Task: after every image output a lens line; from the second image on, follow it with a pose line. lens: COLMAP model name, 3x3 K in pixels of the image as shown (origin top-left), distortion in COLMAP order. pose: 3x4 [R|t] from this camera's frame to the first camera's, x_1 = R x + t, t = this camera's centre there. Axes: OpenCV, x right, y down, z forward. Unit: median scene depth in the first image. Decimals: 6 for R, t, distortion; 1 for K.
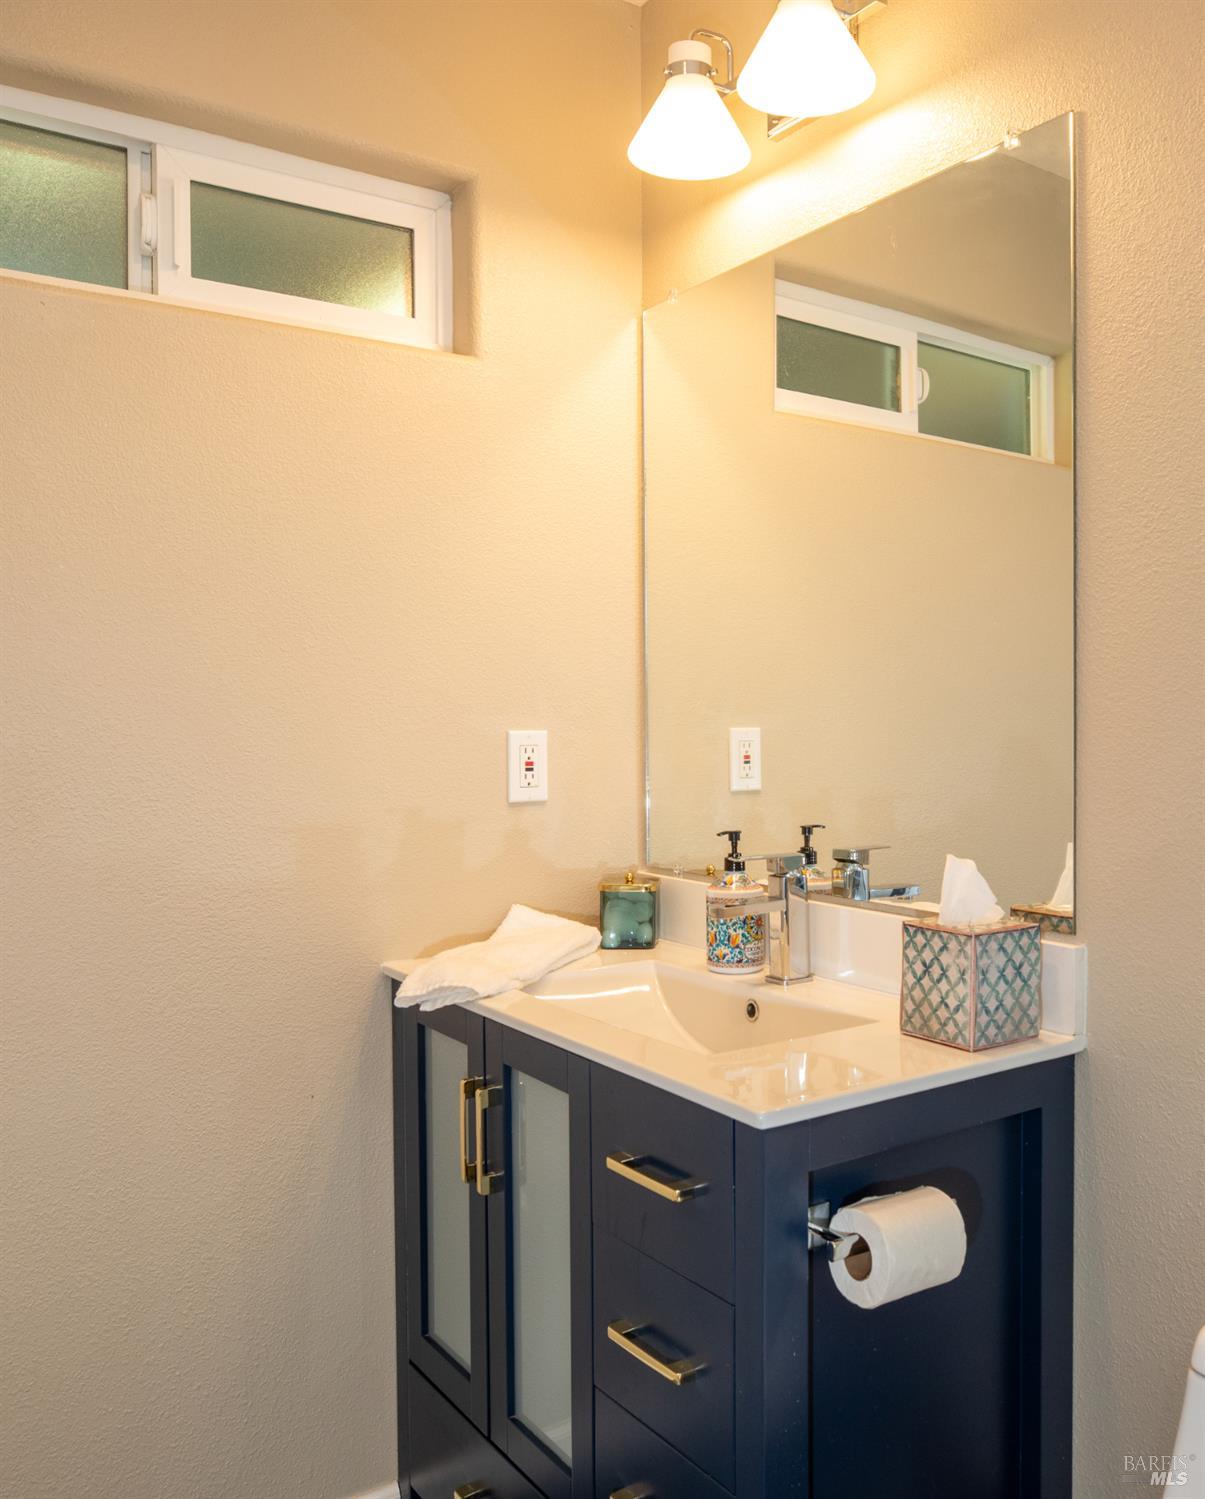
lens RADIAL K [[1241.6, 0, 603.9], [0, 1241.6, 745.0], [0, 0, 1]] dist [-0.001814, -0.000473]
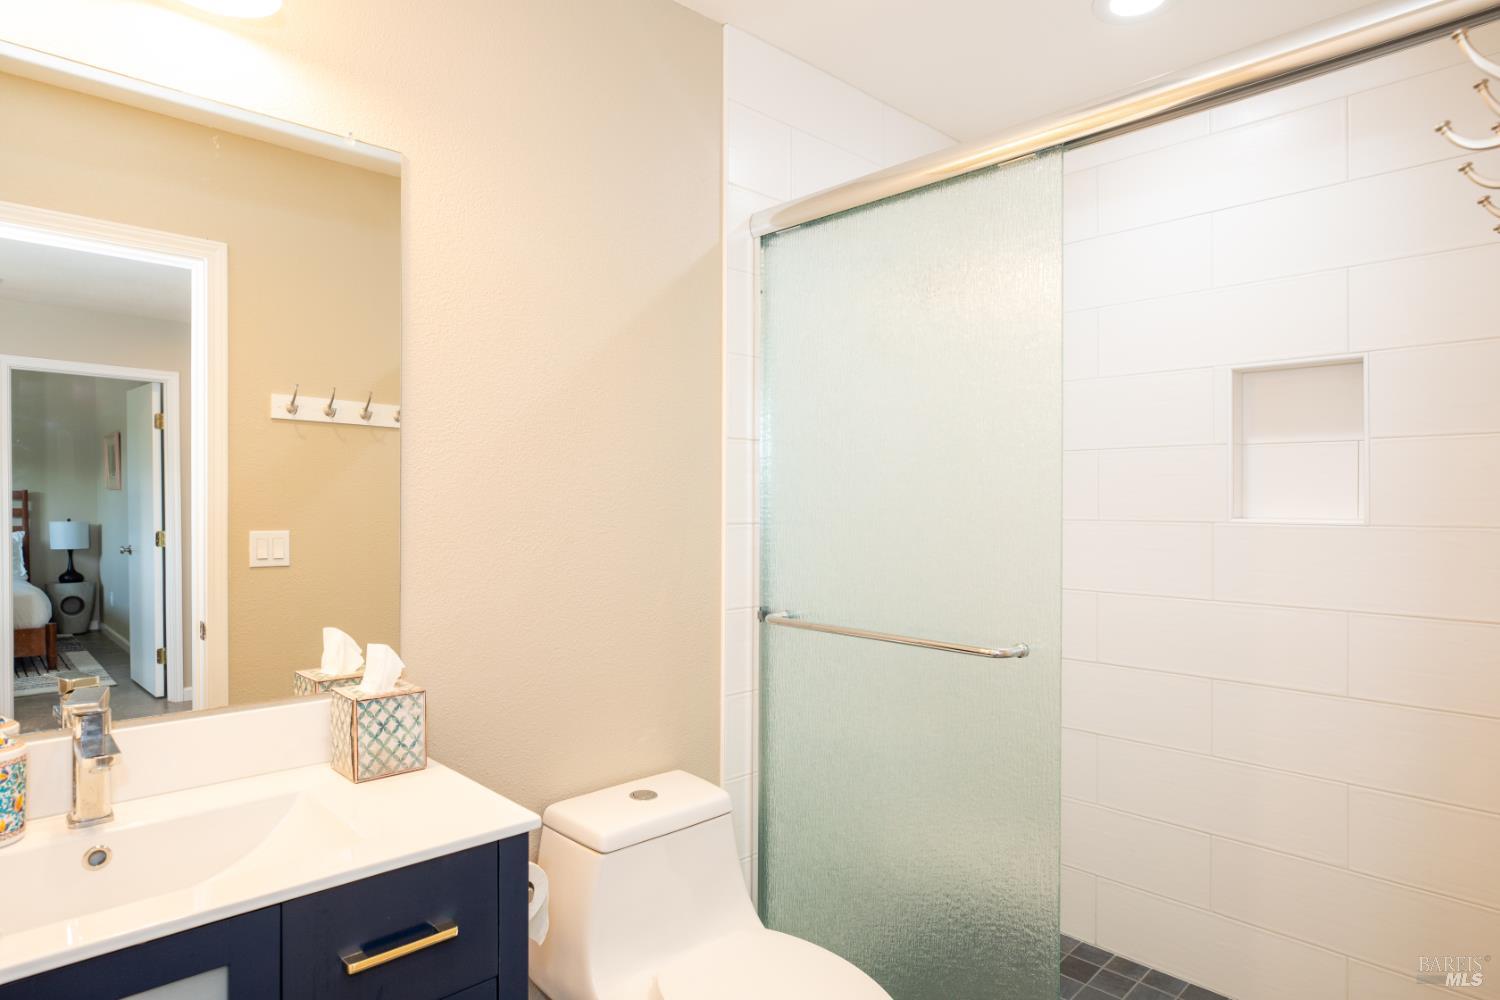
lens RADIAL K [[877.4, 0, 752.4], [0, 877.4, 506.5], [0, 0, 1]] dist [0.001804, 0.000652]
pose [[-0.152729, 0.007935, 0.988236, -0.795728], [0.026756, 0.999634, -0.003891, -0.053552], [-0.987906, 0.025847, -0.152885, 0.744498]]
